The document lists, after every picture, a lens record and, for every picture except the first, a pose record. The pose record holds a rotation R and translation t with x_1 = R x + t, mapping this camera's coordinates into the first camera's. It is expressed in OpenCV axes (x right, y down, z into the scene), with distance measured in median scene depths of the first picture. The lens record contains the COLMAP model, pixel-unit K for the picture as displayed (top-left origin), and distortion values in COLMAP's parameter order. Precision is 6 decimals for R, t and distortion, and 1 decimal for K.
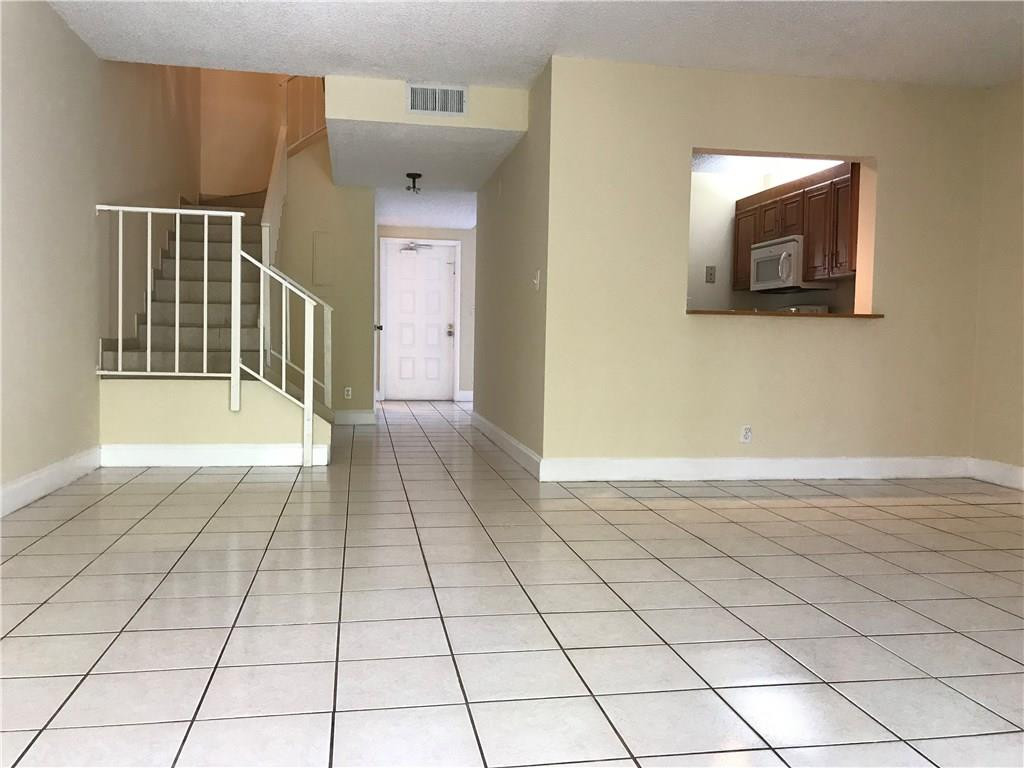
lens RADIAL K [[844.2, 0, 509.3], [0, 844.2, 379.3], [0, 0, 1]] dist [0.054263, 0.001557]
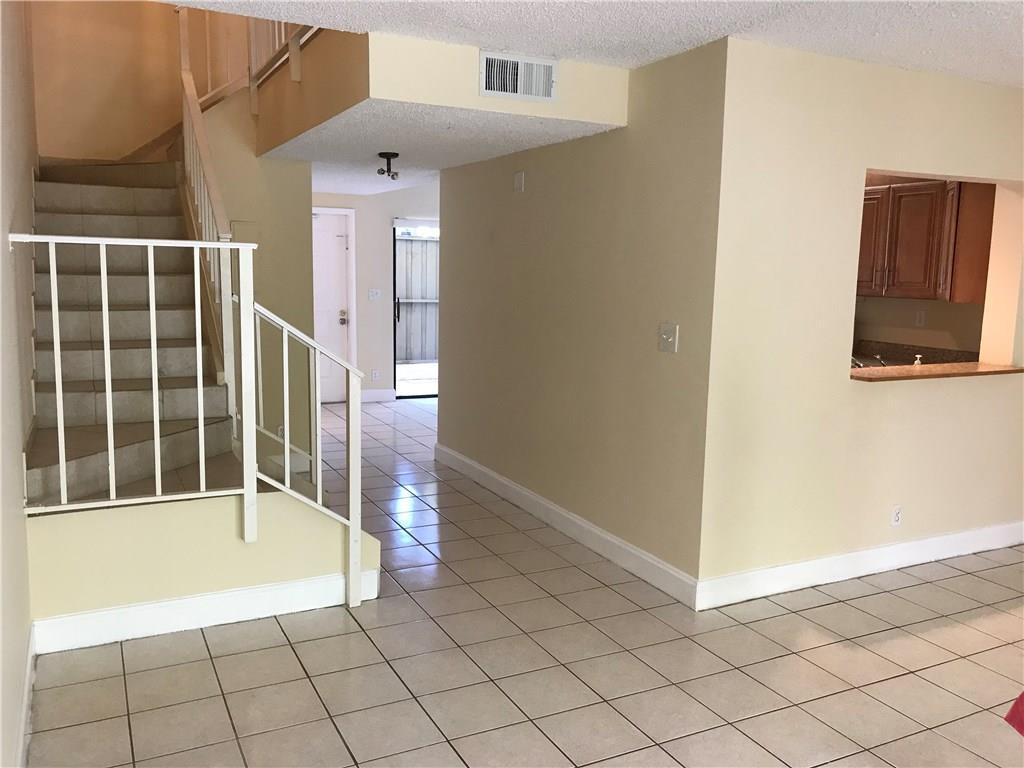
lens RADIAL K [[844.2, 0, 513.1], [0, 844.2, 385.6], [0, 0, 1]] dist [0.054263, 0.001557]
pose [[0.958686, -0.039242, 0.281746, -0.299911], [0.012054, 0.995153, 0.097592, -0.143674], [-0.284210, -0.090164, 0.954513, 0.304985]]
